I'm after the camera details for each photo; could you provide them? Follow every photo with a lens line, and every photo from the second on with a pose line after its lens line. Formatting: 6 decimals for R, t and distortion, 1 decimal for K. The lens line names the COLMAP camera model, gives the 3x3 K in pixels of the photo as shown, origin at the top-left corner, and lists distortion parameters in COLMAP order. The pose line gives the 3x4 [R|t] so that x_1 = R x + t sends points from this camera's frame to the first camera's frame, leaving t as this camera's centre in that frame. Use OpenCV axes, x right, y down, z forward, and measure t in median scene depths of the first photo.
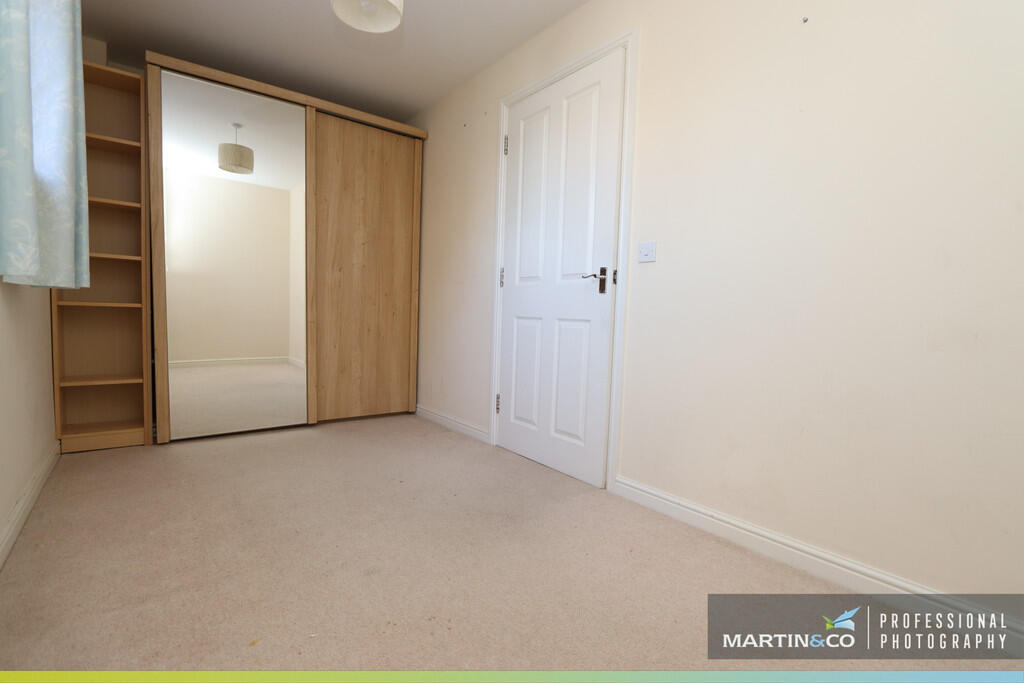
lens RADIAL K [[473.1, 0, 507.6], [0, 473.1, 345.7], [0, 0, 1]] dist [-0.025837, 0.006865]
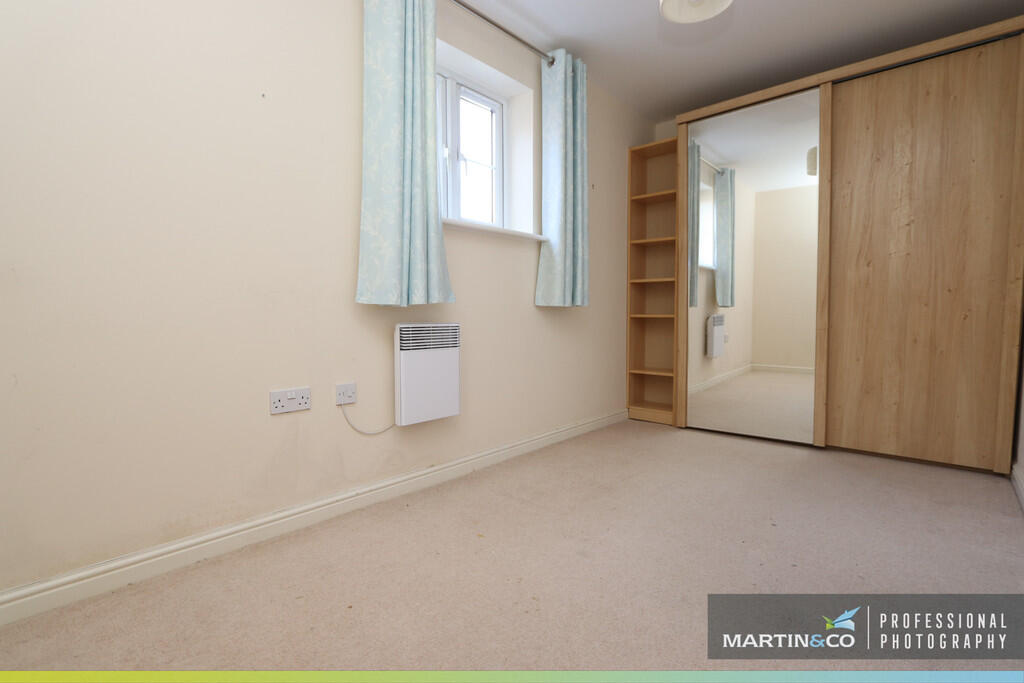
lens RADIAL K [[473.1, 0, 507.6], [0, 473.1, 345.7], [0, 0, 1]] dist [-0.025837, 0.006865]
pose [[0.157943, 0.031260, -0.986953, 0.332660], [-0.055432, 0.998203, 0.022745, -0.007331], [0.985891, 0.051117, 0.159392, 0.279675]]
